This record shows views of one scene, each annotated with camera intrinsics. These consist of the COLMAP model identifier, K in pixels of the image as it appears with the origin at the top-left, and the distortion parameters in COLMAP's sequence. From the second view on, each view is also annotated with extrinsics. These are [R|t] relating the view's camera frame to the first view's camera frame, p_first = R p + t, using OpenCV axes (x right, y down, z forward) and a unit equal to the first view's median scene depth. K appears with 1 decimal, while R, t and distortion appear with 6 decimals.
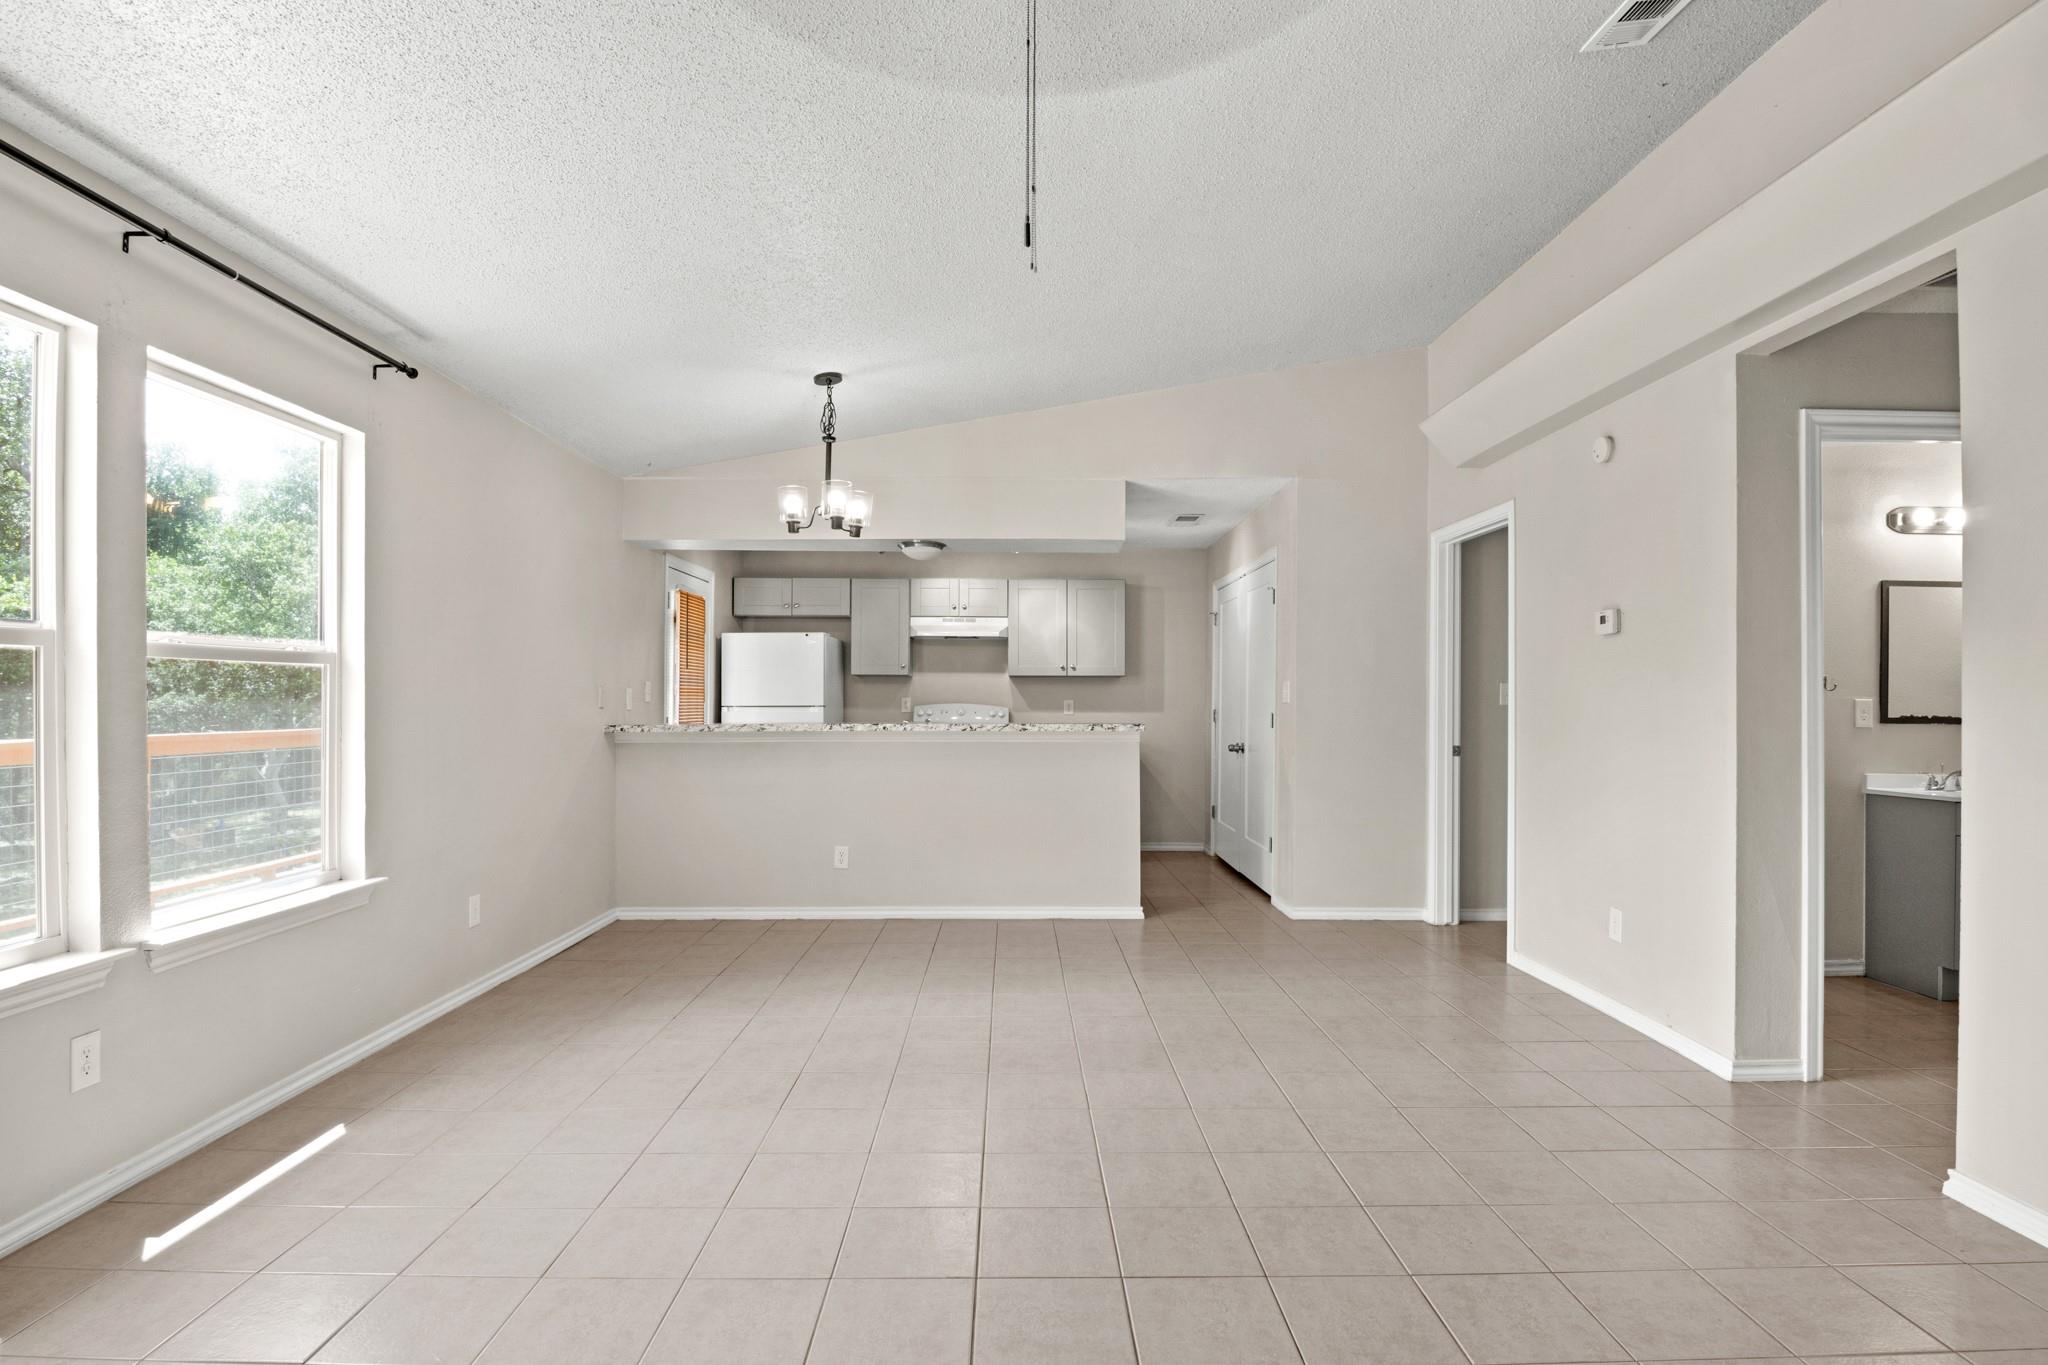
lens RADIAL K [[1047.6, 0, 1019.3], [0, 1047.6, 695.4], [0, 0, 1]] dist [-0.020334, -0.008667]
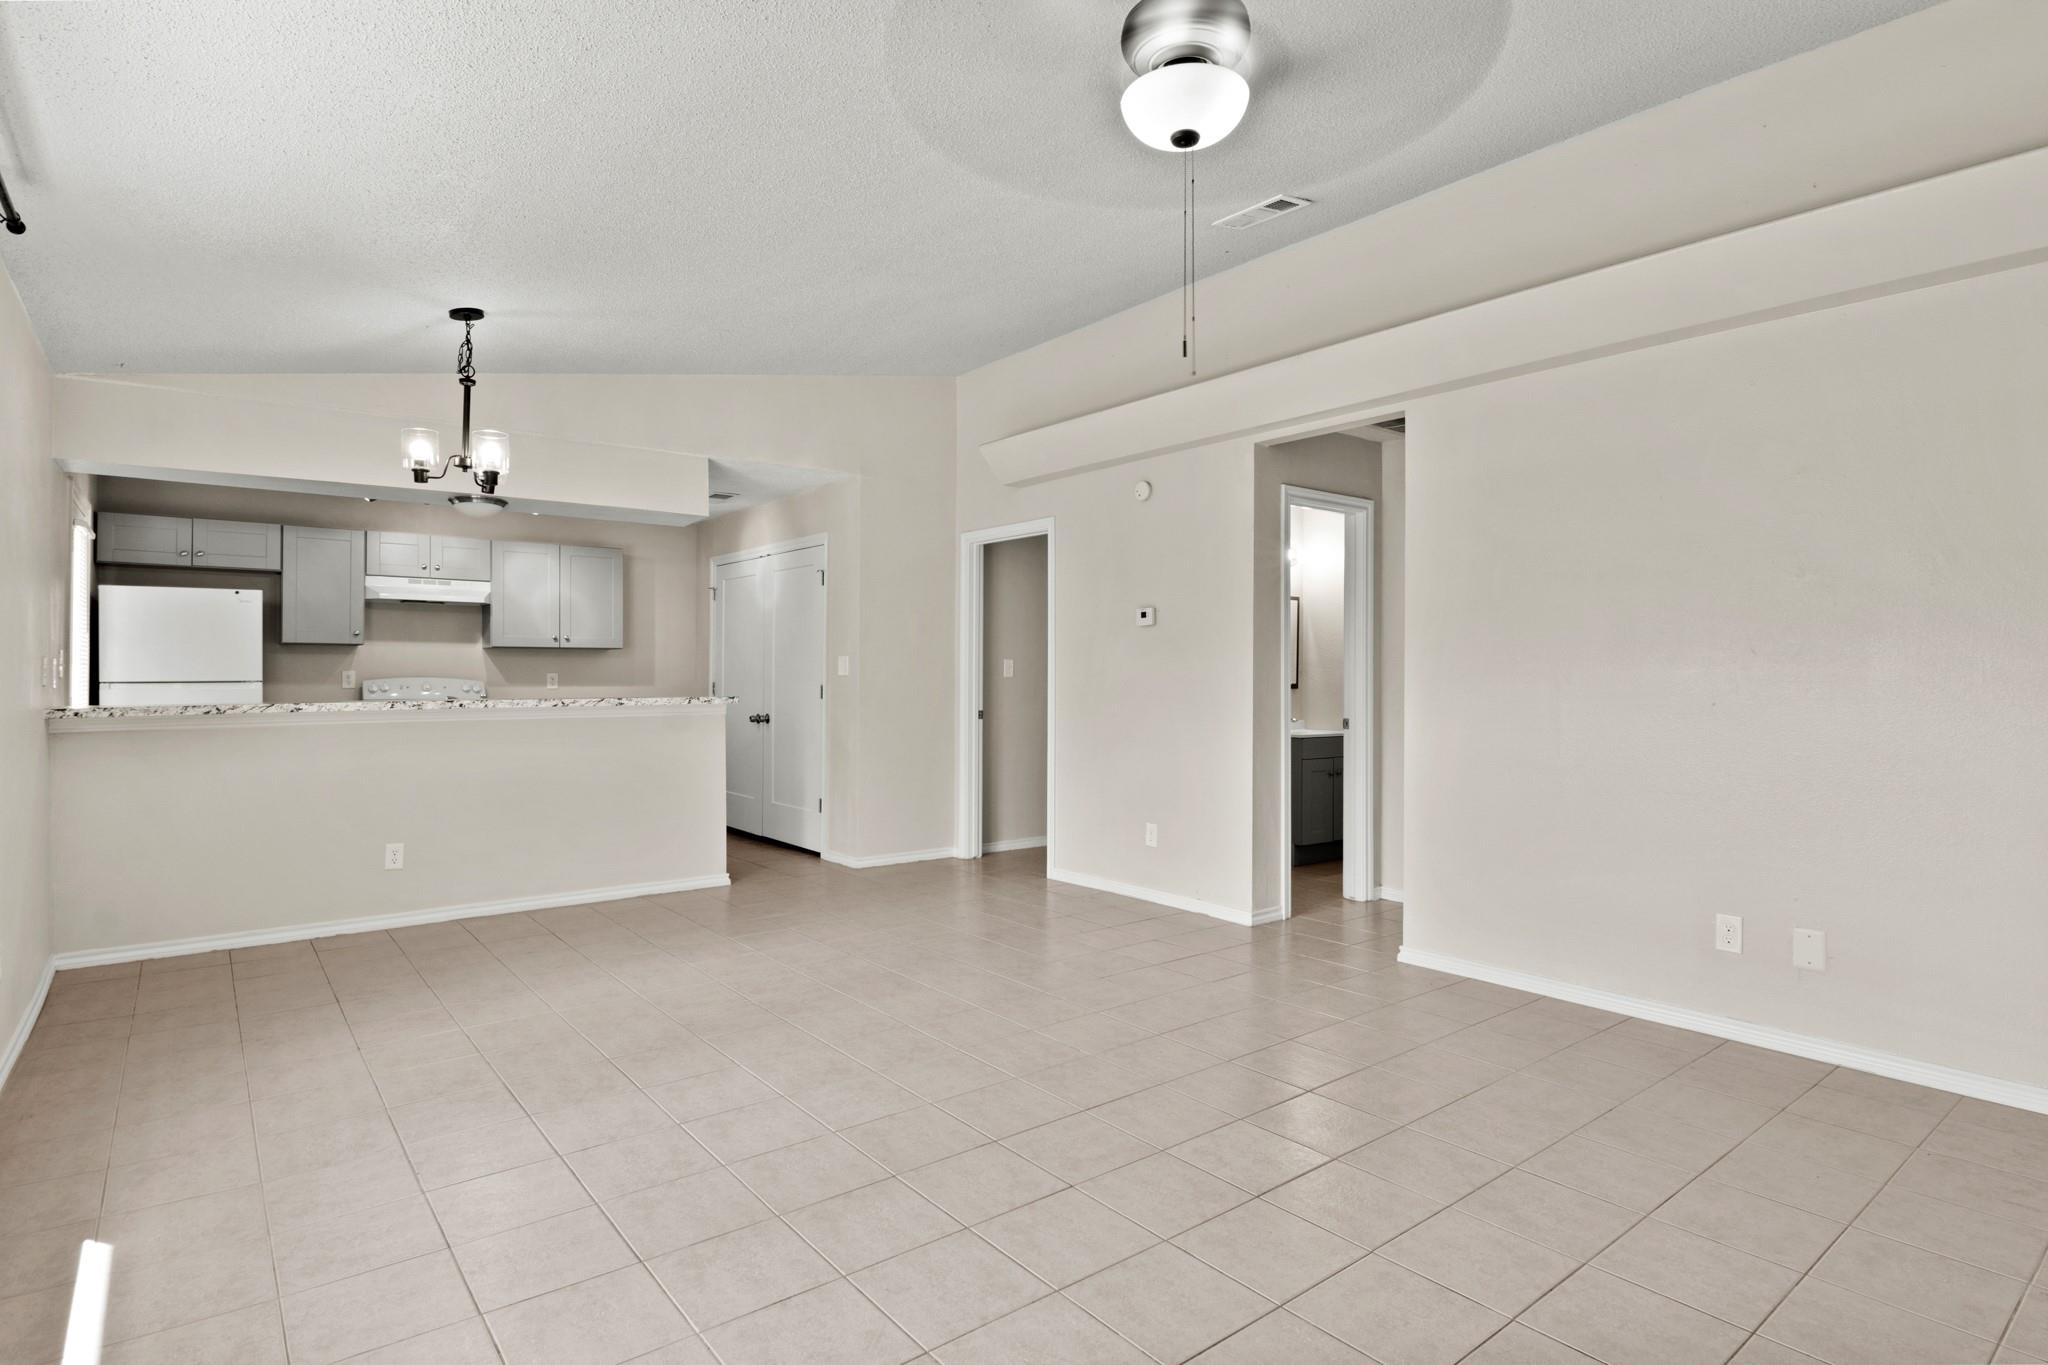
lens RADIAL K [[1047.6, 0, 1043.4], [0, 1047.6, 670.5], [0, 0, 1]] dist [-0.020334, -0.008667]
pose [[0.782193, 0.000412, 0.623036, -0.282663], [-0.001658, 0.999998, 0.001420, -0.000171], [-0.623034, -0.002144, 0.782192, -0.001425]]
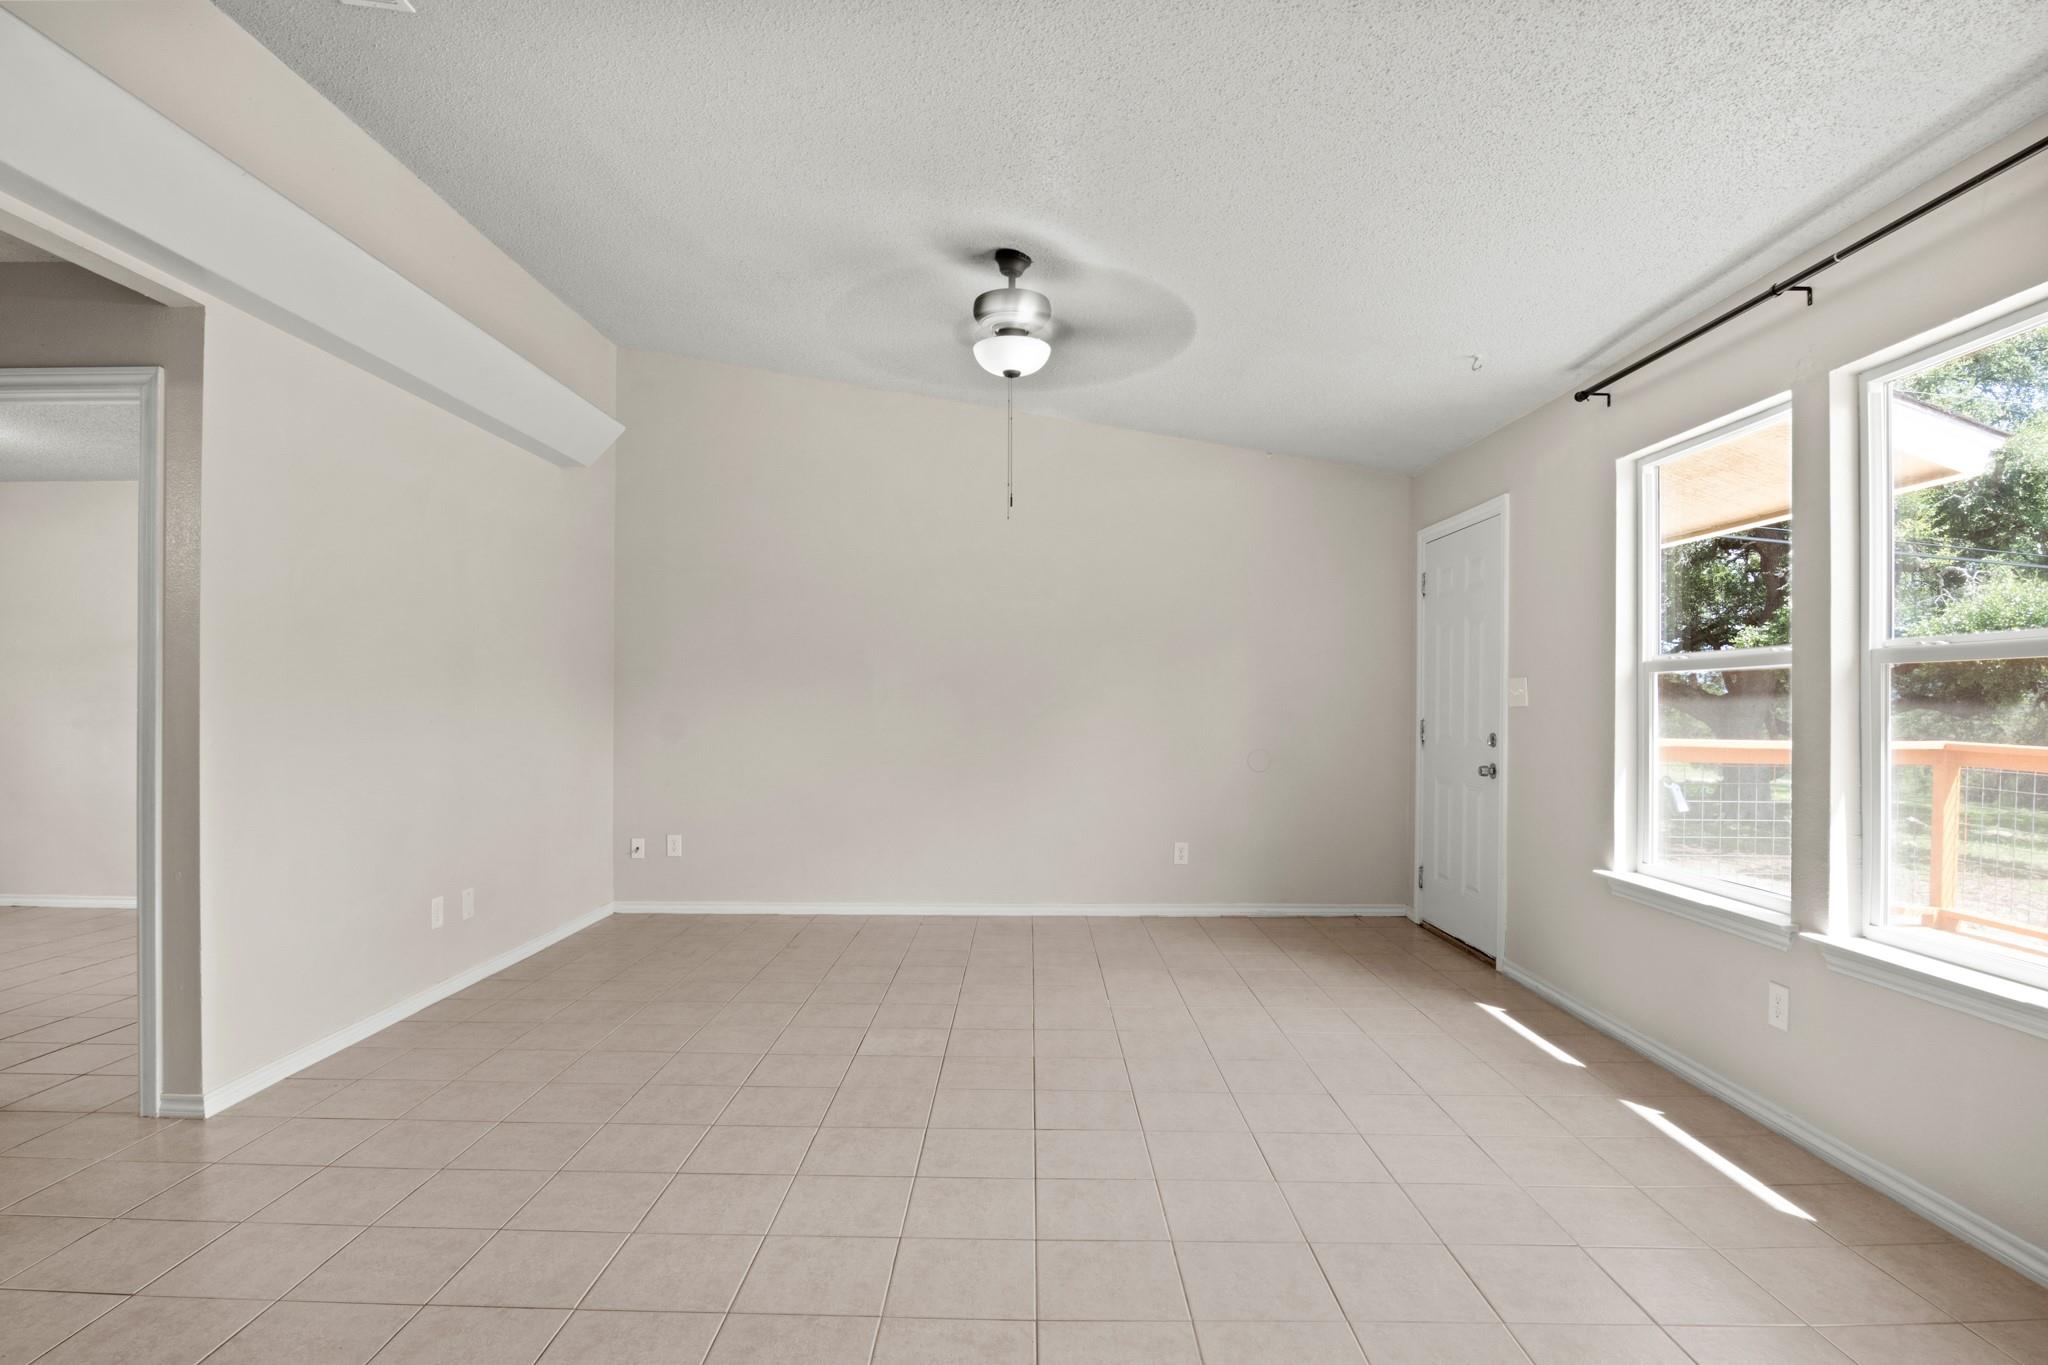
lens RADIAL K [[1047.6, 0, 988.5], [0, 1047.6, 688.4], [0, 0, 1]] dist [-0.020334, -0.008667]
pose [[-0.998705, -0.008316, 0.050197, -0.016572], [-0.009065, 0.999851, -0.014710, 0.003829], [-0.050067, -0.015146, -0.998631, 0.919445]]
